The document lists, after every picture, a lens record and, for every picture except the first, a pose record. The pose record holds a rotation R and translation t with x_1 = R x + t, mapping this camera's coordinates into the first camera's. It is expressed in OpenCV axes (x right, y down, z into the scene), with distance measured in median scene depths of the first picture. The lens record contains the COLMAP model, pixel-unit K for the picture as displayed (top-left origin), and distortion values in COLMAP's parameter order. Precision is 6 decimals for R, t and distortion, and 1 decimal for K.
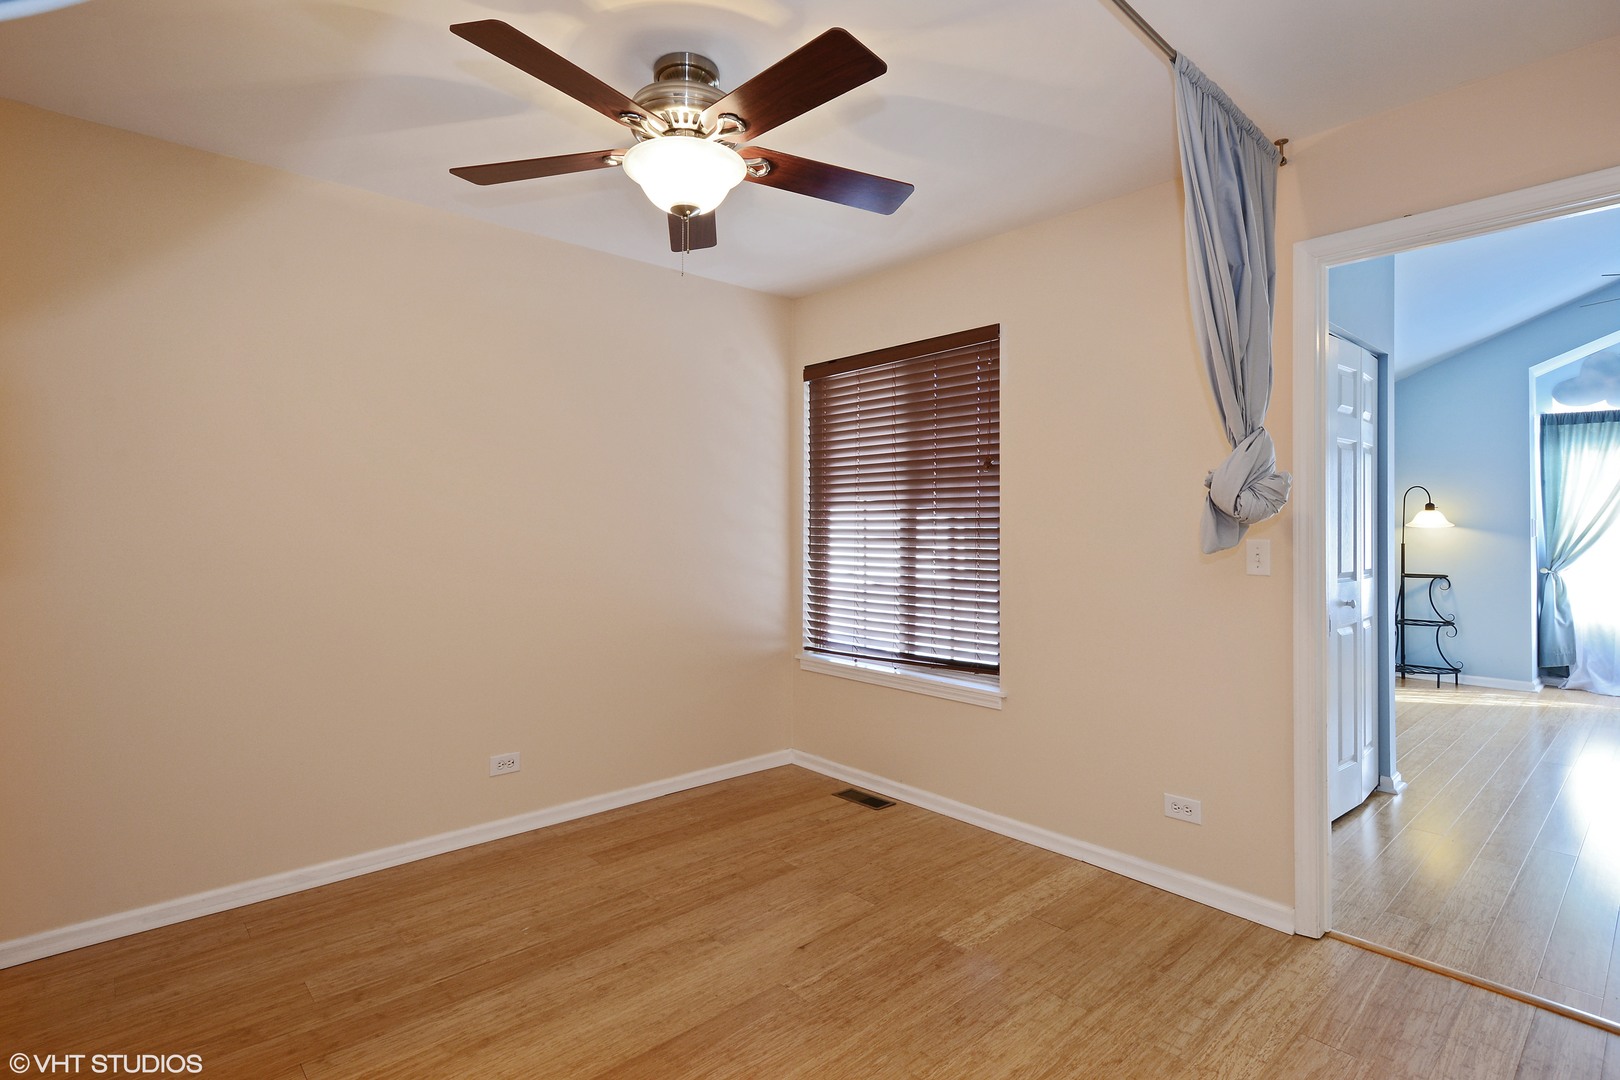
lens RADIAL K [[790.4, 0, 808.9], [0, 790.4, 532.9], [0, 0, 1]] dist [0.002364, 0.000192]
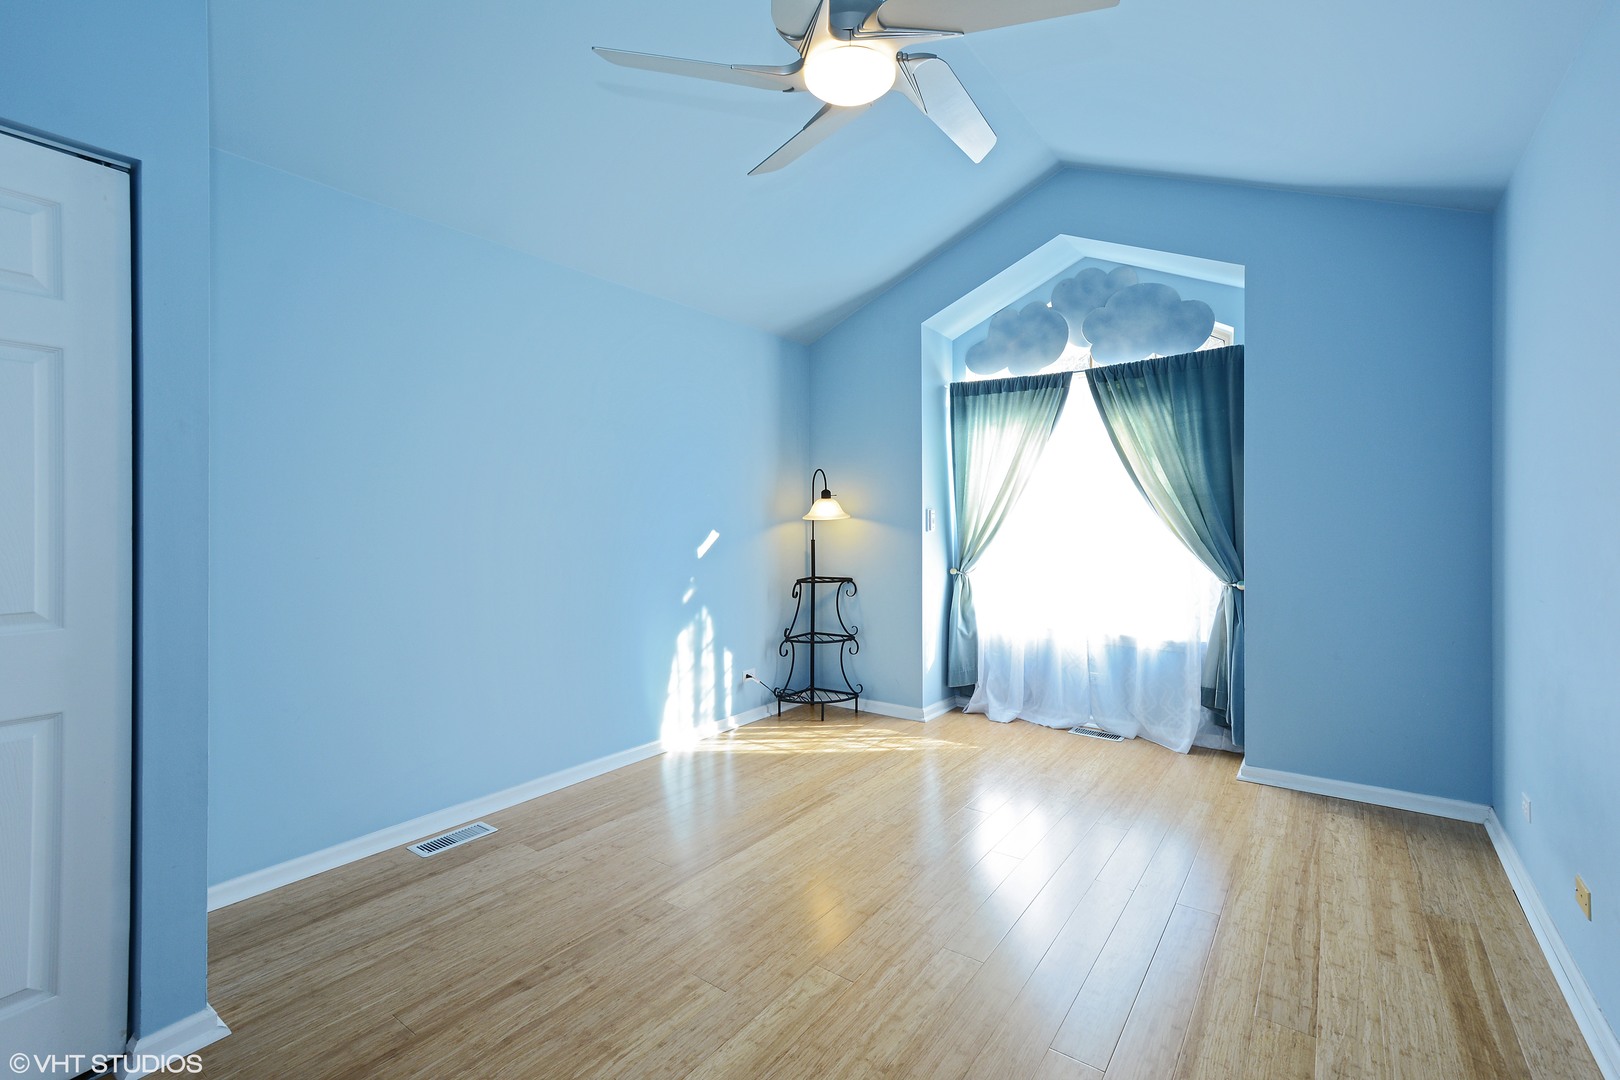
lens RADIAL K [[716.4, 0, 810.9], [0, 716.4, 536.1], [0, 0, 1]] dist [-0.011212, 0.000017]
pose [[0.979124, -0.010834, 0.202973, 0.634541], [0.008616, 0.999893, 0.011809, 0.000799], [-0.203079, -0.009814, 0.979113, 0.294093]]
